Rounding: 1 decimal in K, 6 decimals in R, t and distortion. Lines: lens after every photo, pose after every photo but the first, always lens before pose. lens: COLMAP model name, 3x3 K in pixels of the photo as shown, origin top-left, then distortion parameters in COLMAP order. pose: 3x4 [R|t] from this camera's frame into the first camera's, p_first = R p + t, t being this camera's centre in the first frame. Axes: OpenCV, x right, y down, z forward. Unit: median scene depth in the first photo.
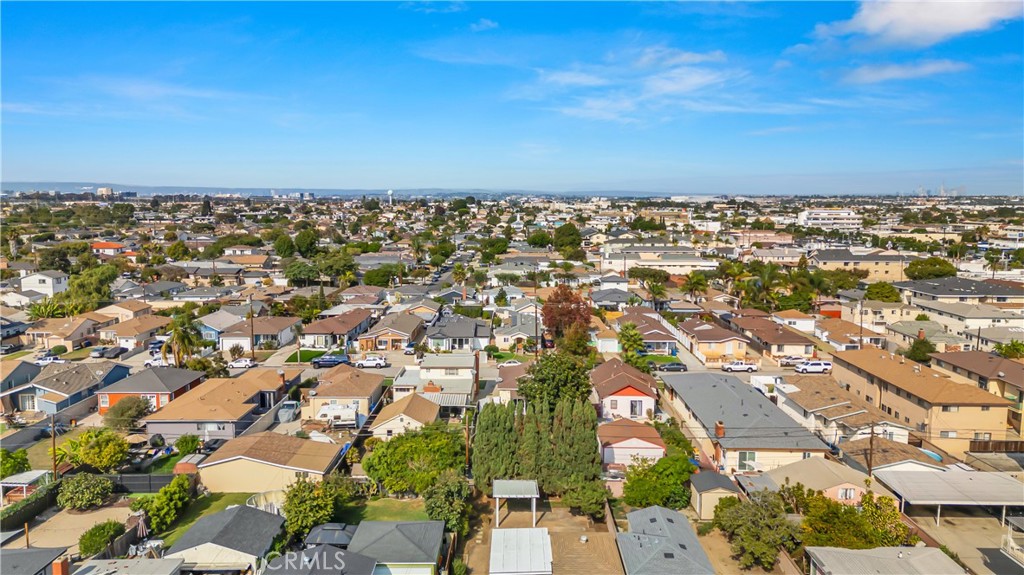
lens RADIAL K [[719.7, 0, 511.8], [0, 719.7, 279.8], [0, 0, 1]] dist [0.053901, -0.056987]
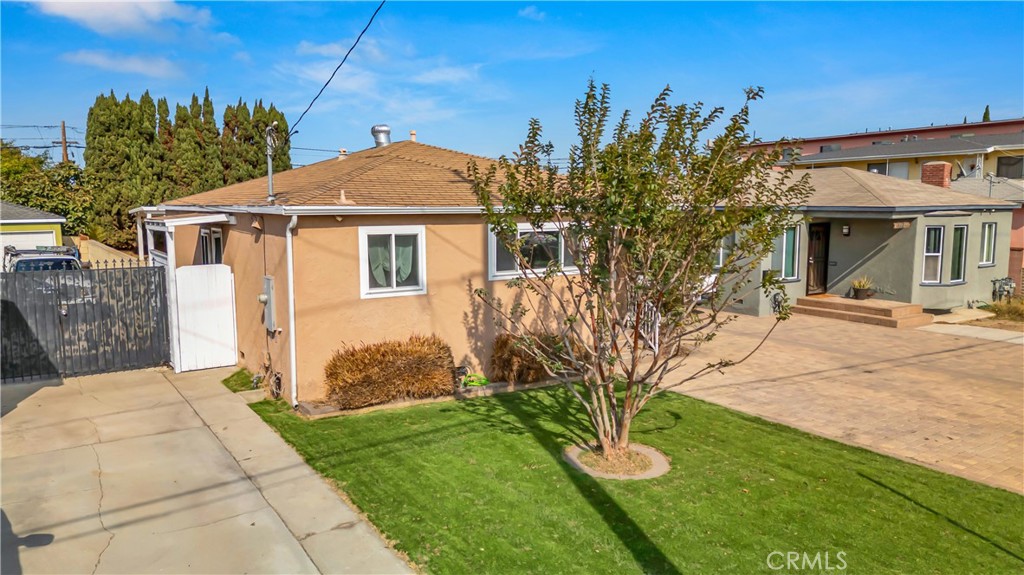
lens RADIAL K [[713.3, 0, 512.0], [0, 713.3, 287.5], [0, 0, 1]] dist [0.063570, -0.060796]
pose [[0.826559, -0.074456, 0.557904, -0.200873], [0.073088, 0.997018, 0.024777, 0.682870], [-0.558085, 0.020297, 0.829535, 0.633033]]
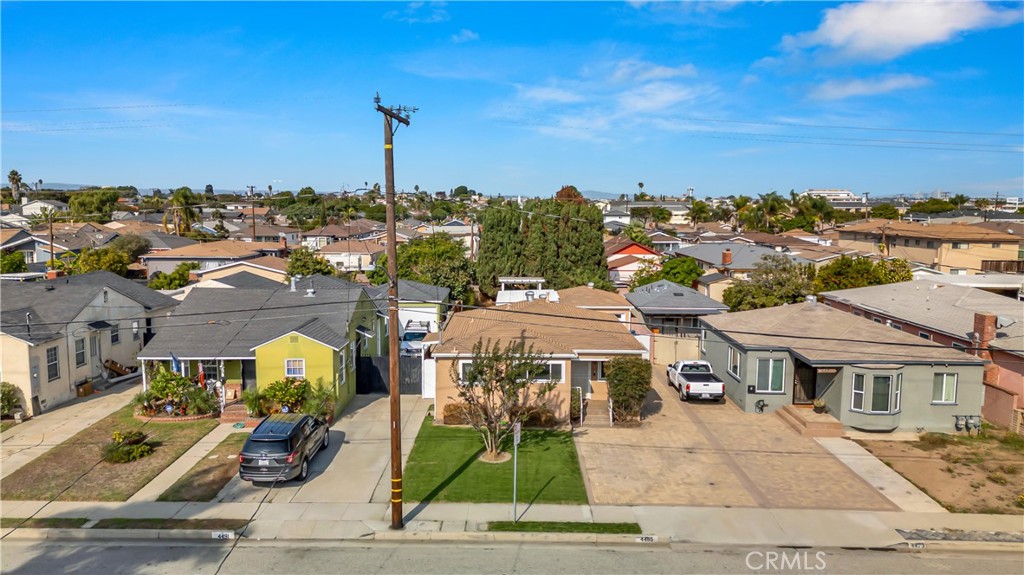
lens RADIAL K [[713.3, 0, 512.0], [0, 713.3, 287.5], [0, 0, 1]] dist [0.063570, -0.060796]
pose [[0.999998, 0.002170, 0.000076, -0.013990], [-0.002170, 0.999997, 0.000581, 0.568139], [-0.000074, -0.000582, 1.000000, 0.044467]]
